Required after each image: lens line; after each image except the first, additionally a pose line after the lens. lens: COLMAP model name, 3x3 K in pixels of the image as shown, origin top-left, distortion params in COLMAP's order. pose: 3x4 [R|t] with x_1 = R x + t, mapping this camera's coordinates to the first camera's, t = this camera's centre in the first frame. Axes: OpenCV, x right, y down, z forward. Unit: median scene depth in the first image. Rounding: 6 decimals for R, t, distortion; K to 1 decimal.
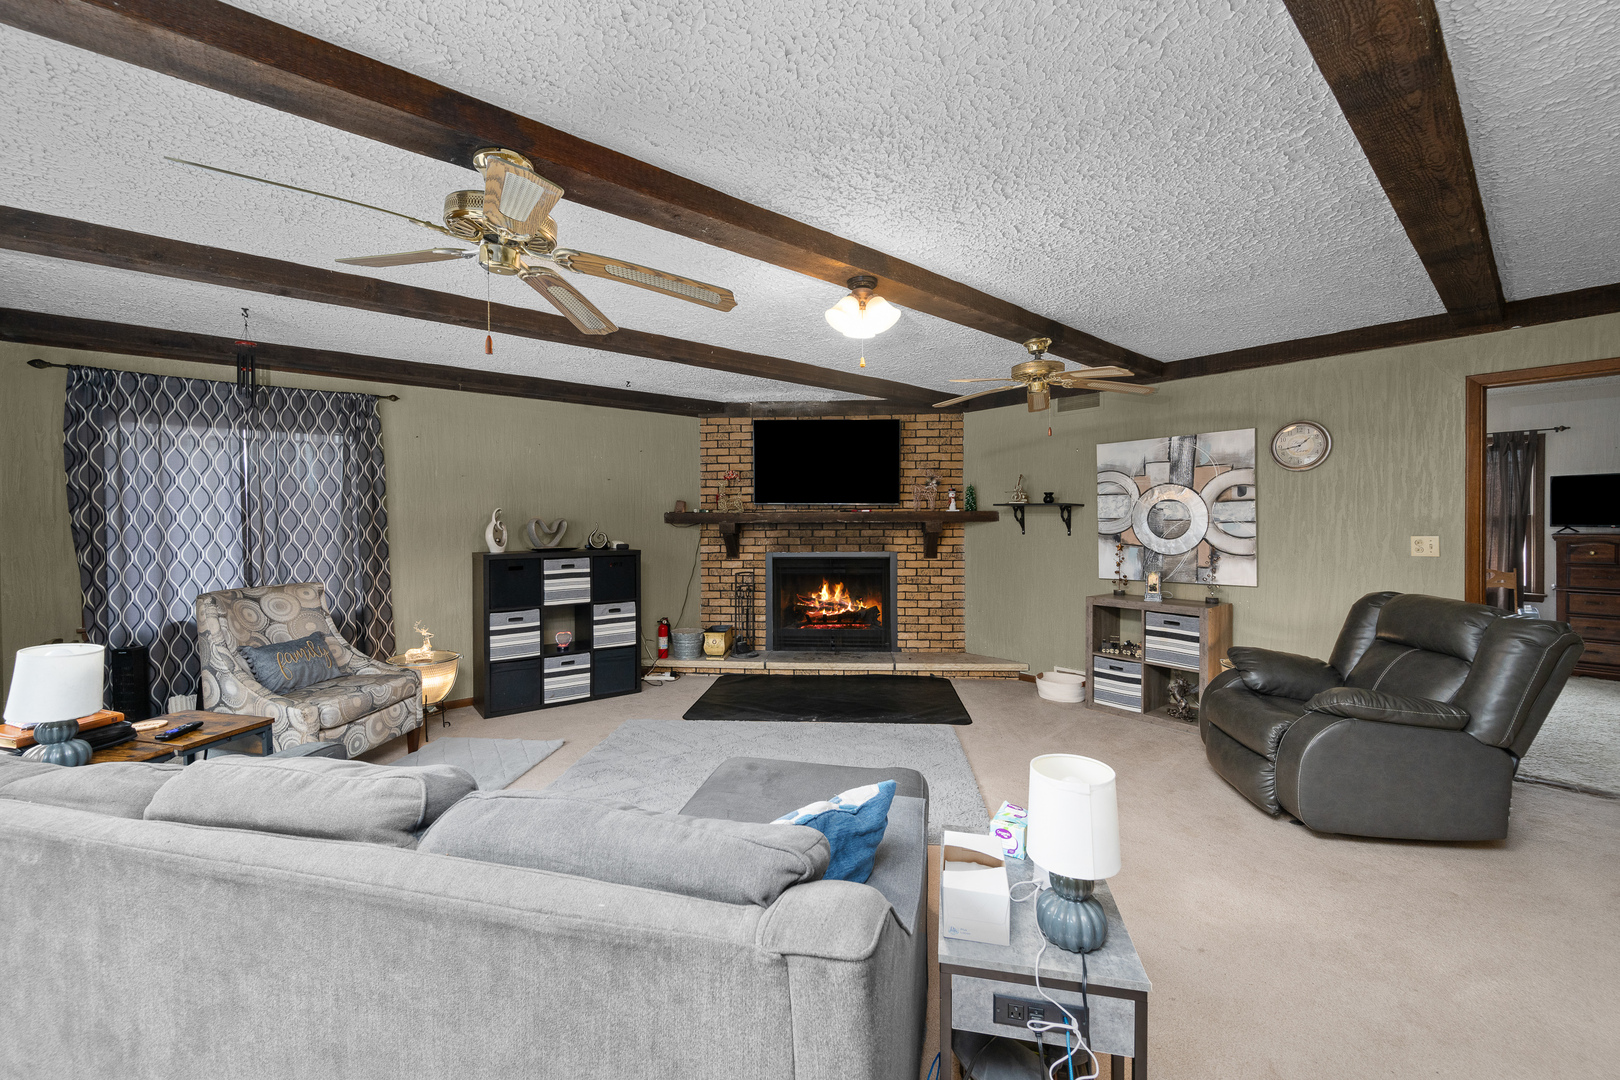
lens RADIAL K [[649.9, 0, 814.1], [0, 649.9, 526.0], [0, 0, 1]] dist [-0.001297, -0.000146]
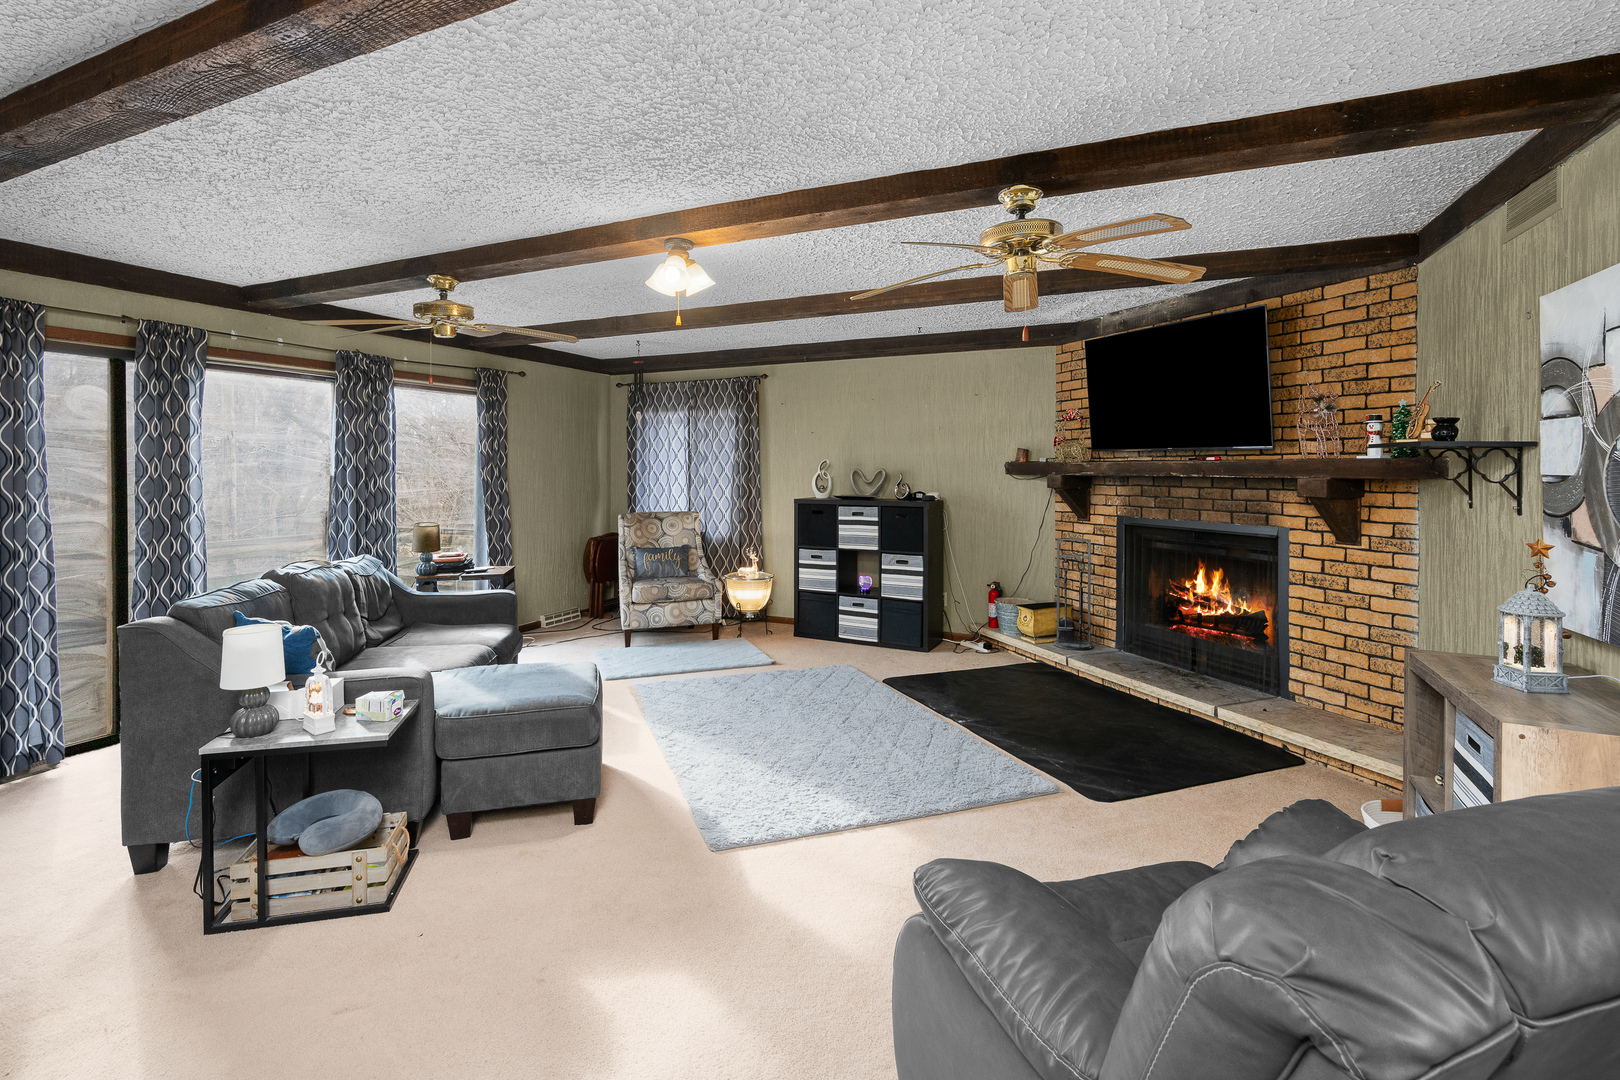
lens RADIAL K [[734.8, 0, 760.5], [0, 734.8, 467.3], [0, 0, 1]] dist [0.000102, 0.000334]
pose [[0.411748, 0.003312, -0.911292, 0.554612], [-0.010536, 0.999944, -0.001127, -0.009531], [0.911237, 0.010065, 0.411760, 0.303461]]
